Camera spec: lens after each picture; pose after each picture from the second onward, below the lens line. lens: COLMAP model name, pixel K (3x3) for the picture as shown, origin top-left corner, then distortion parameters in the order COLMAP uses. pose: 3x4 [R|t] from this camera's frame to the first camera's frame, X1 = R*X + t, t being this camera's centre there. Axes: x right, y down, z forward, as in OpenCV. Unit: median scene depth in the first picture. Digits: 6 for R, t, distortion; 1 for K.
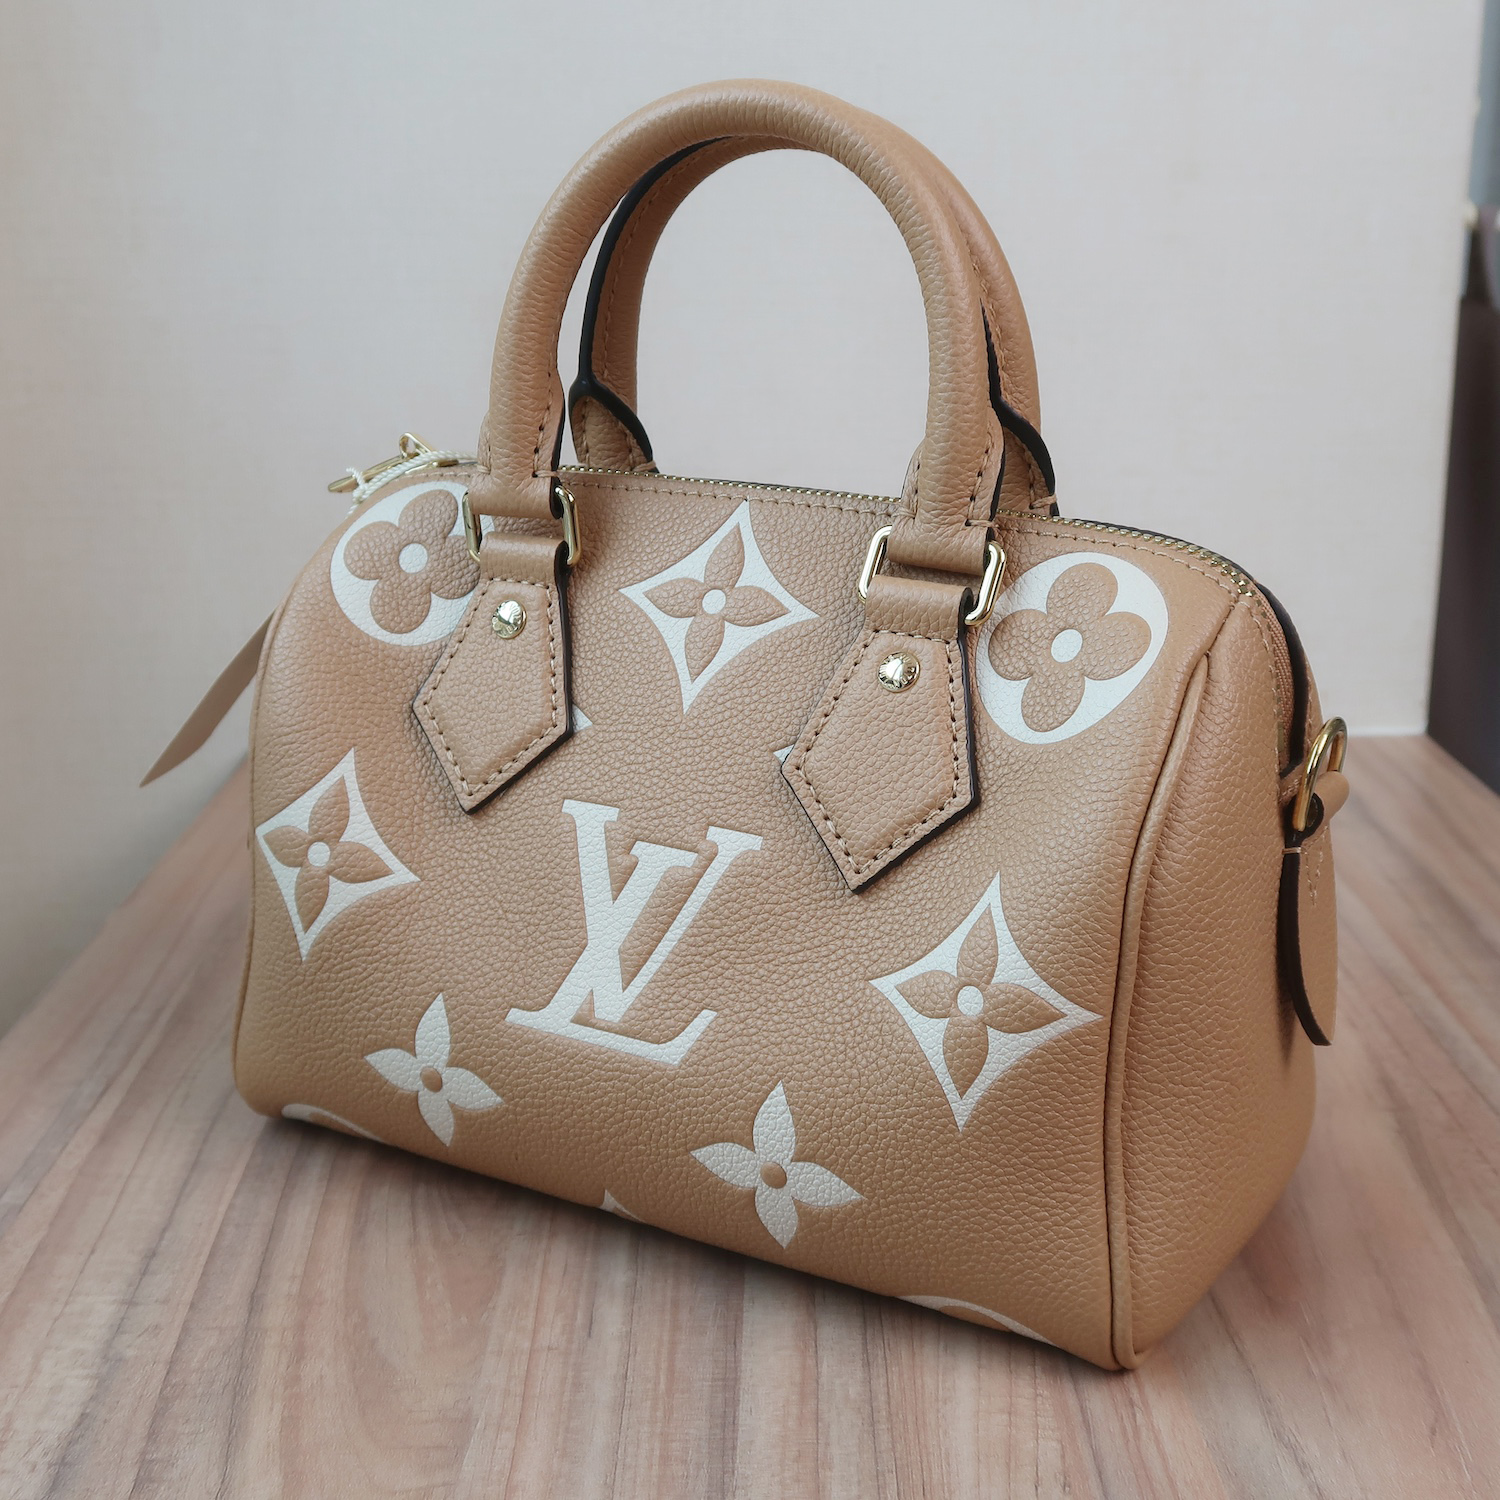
lens RADIAL K [[2109.4, 0, 769.4], [0, 2109.4, 751.6], [0, 0, 1]] dist [-0.005843, 0.000000]
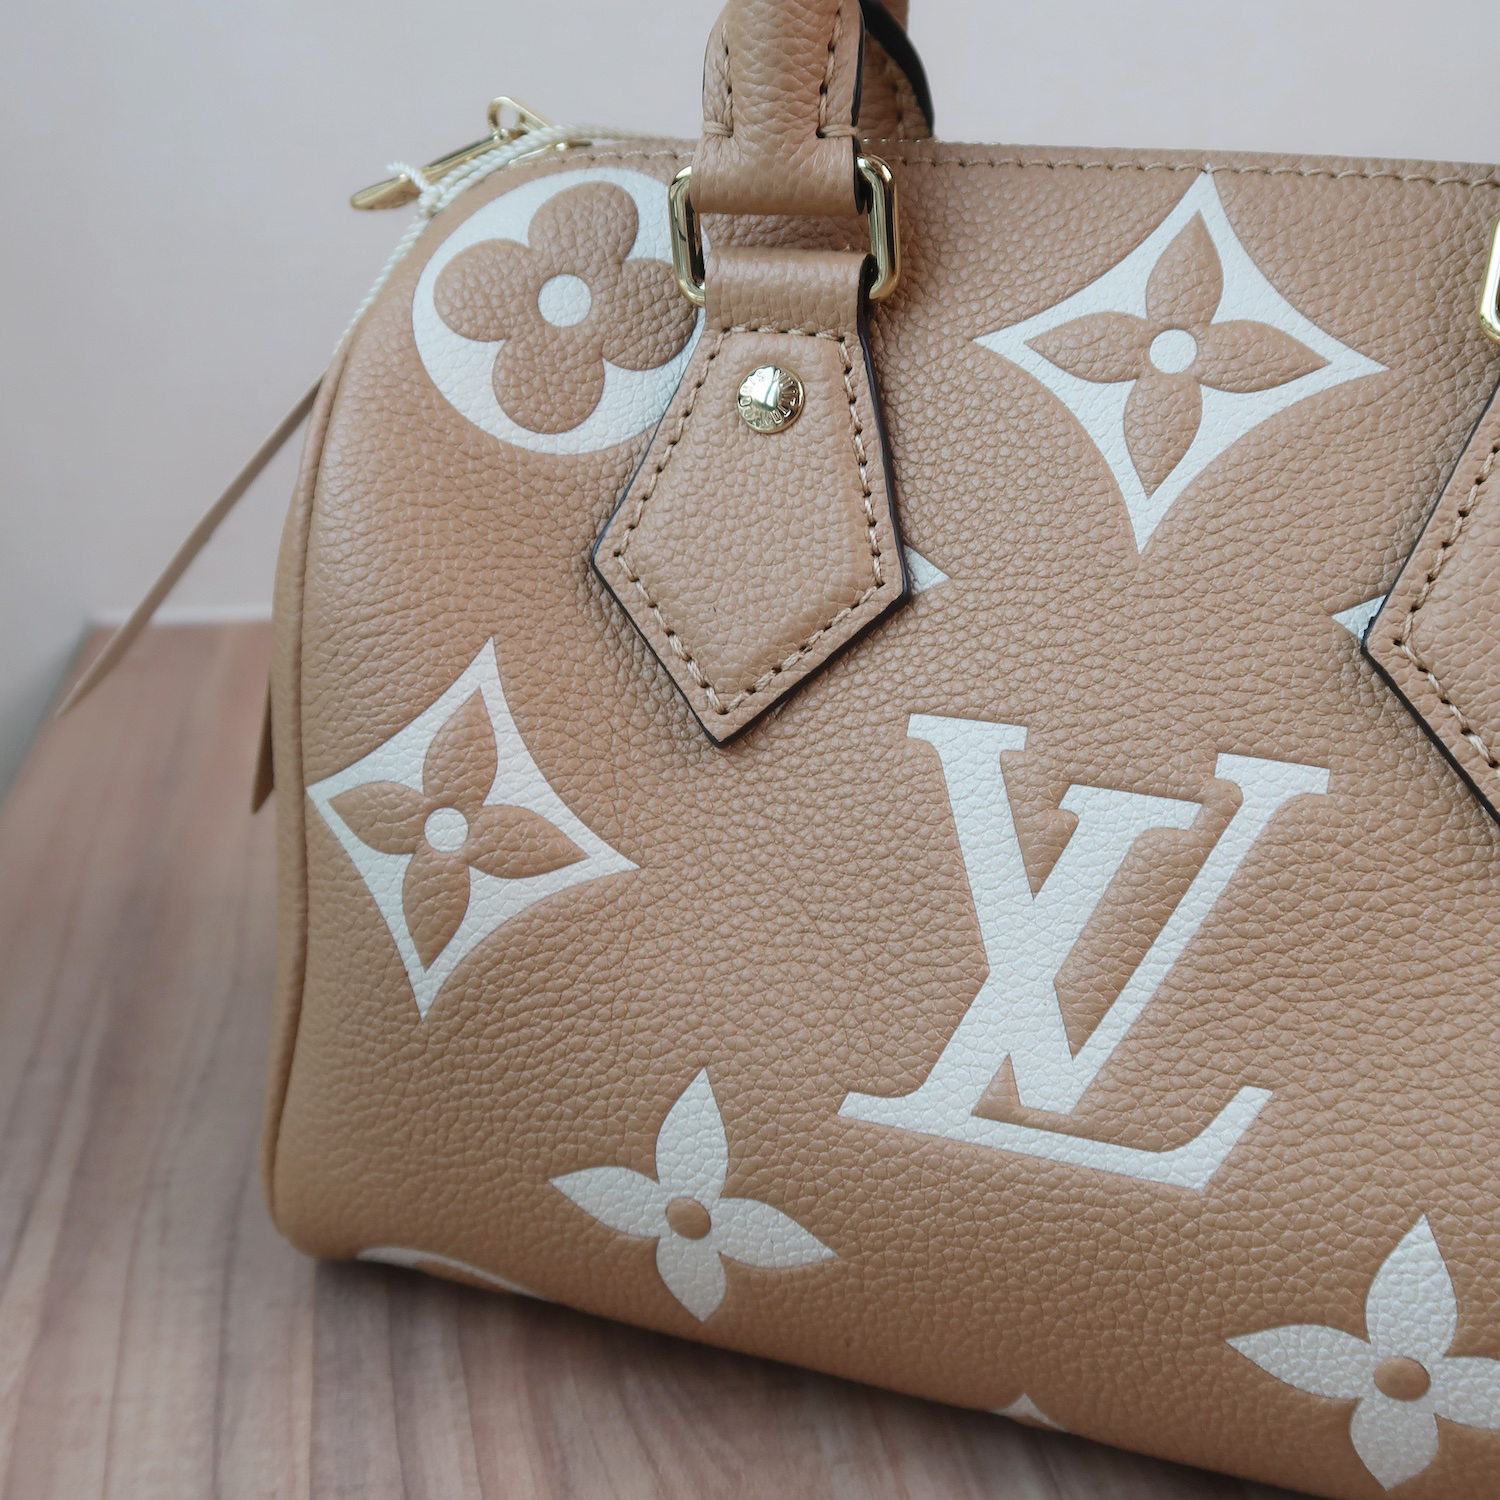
lens RADIAL K [[2109.4, 0, 779.0], [0, 2109.4, 744.9], [0, 0, 1]] dist [-0.005843, 0.000000]
pose [[0.988200, -0.049639, 0.144903, -0.219306], [0.040097, 0.996876, 0.068050, -0.009169], [-0.147829, -0.061437, 0.987103, 0.460802]]
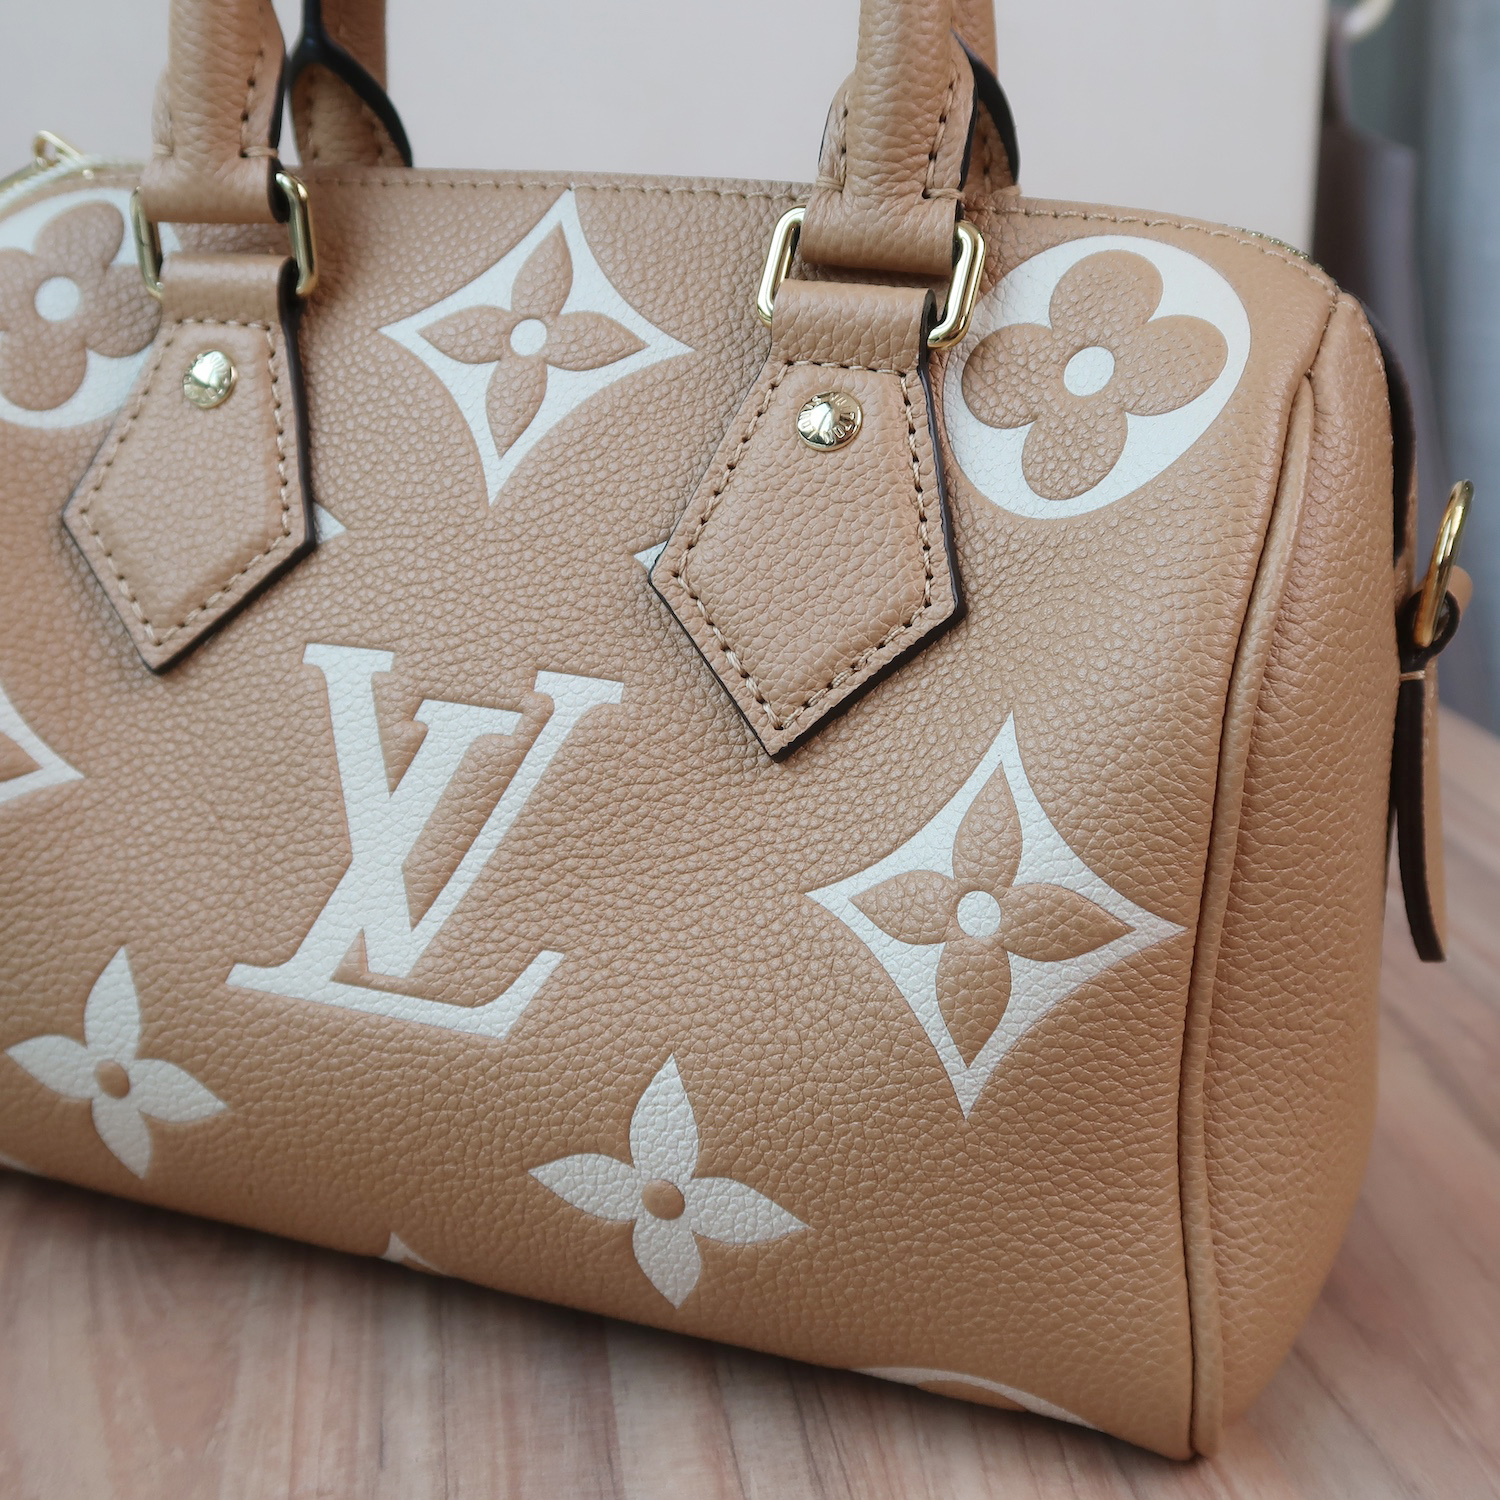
lens RADIAL K [[2109.4, 0, 774.7], [0, 2109.4, 749.4], [0, 0, 1]] dist [-0.005843, 0.000000]
pose [[0.988585, -0.031732, 0.147283, -0.052190], [0.029156, 0.999382, 0.019620, 0.048068], [-0.147814, -0.015102, 0.988900, 0.336560]]
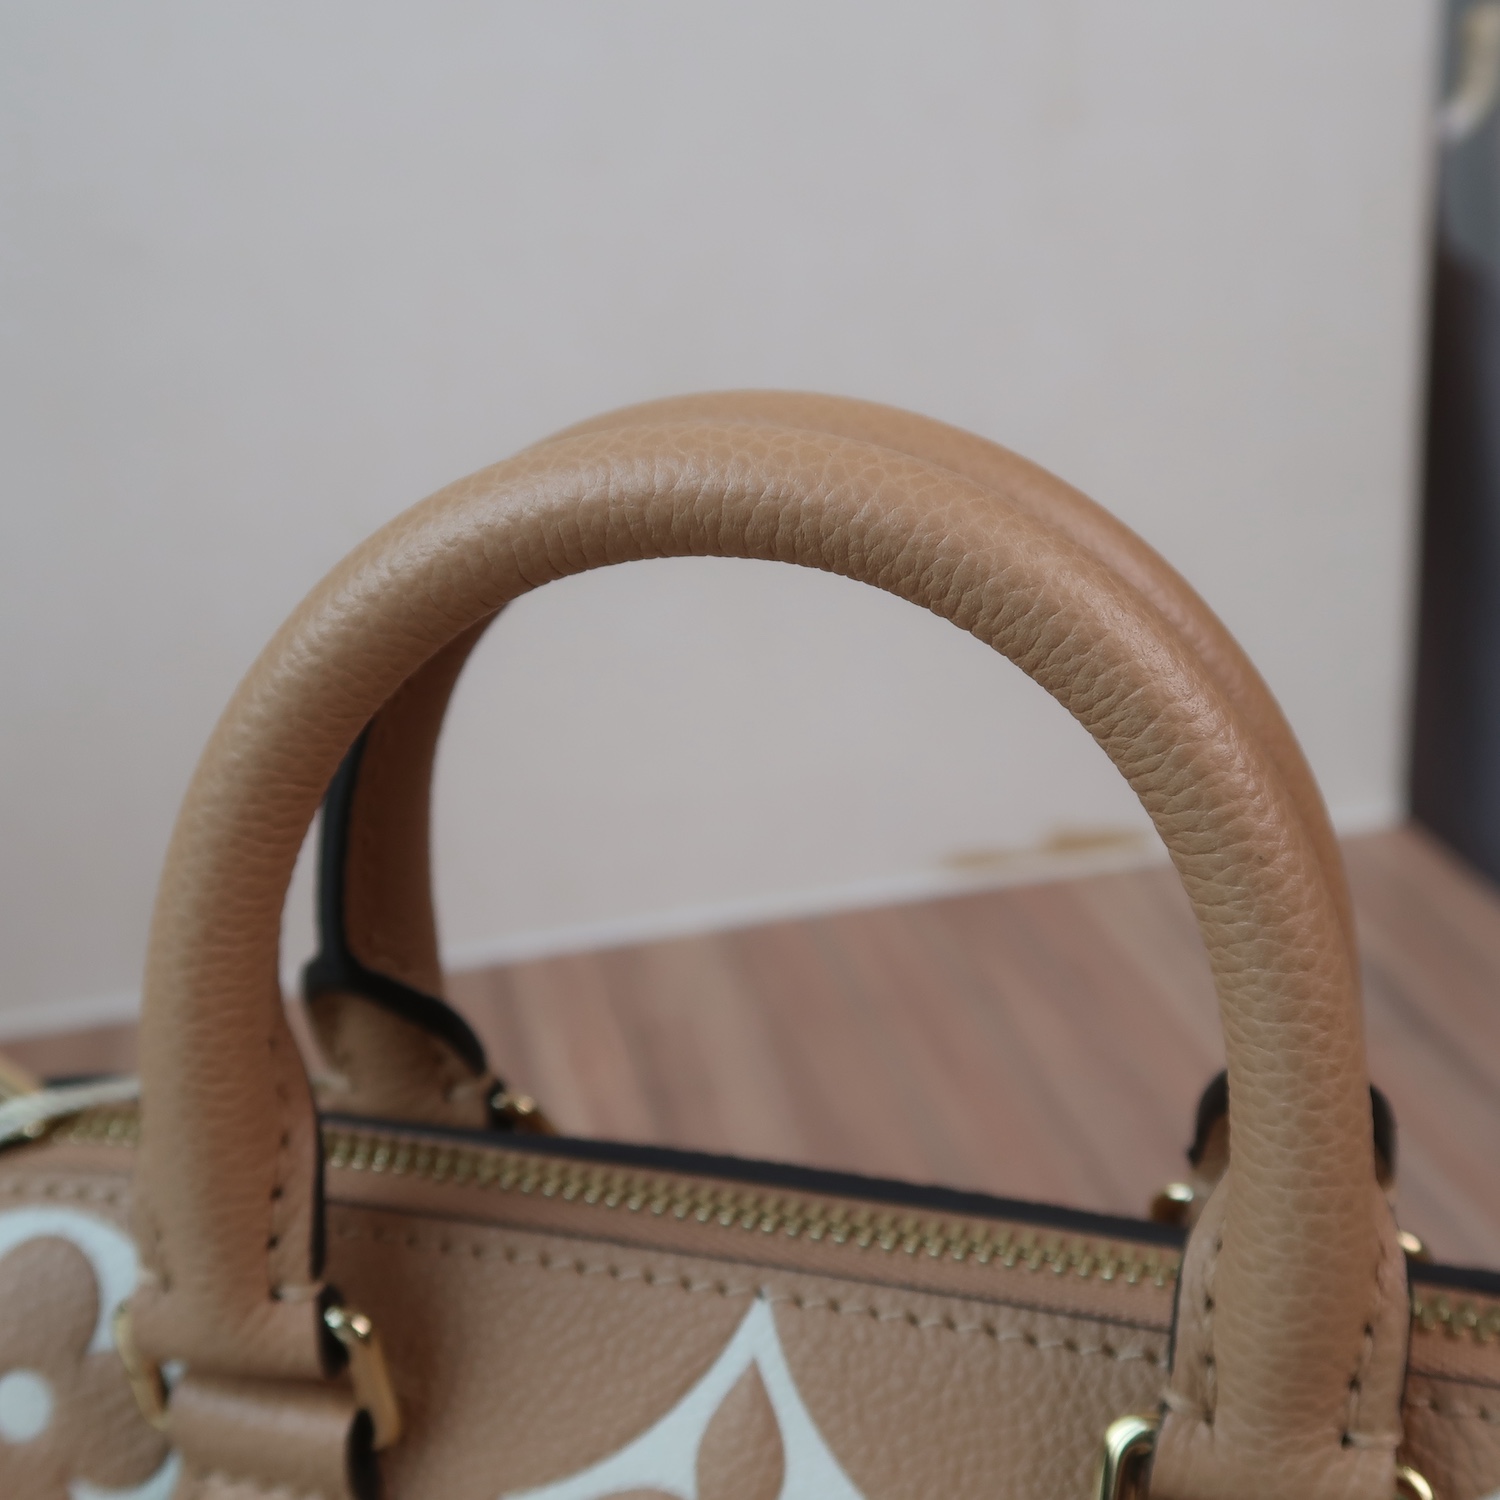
lens RADIAL K [[2109.4, 0, 761.6], [0, 2109.4, 756.0], [0, 0, 1]] dist [-0.005843, 0.000000]
pose [[0.978159, -0.130204, 0.162027, -0.071243], [0.110547, 0.985984, 0.124956, -0.298433], [-0.176026, -0.104316, 0.978843, 0.583194]]
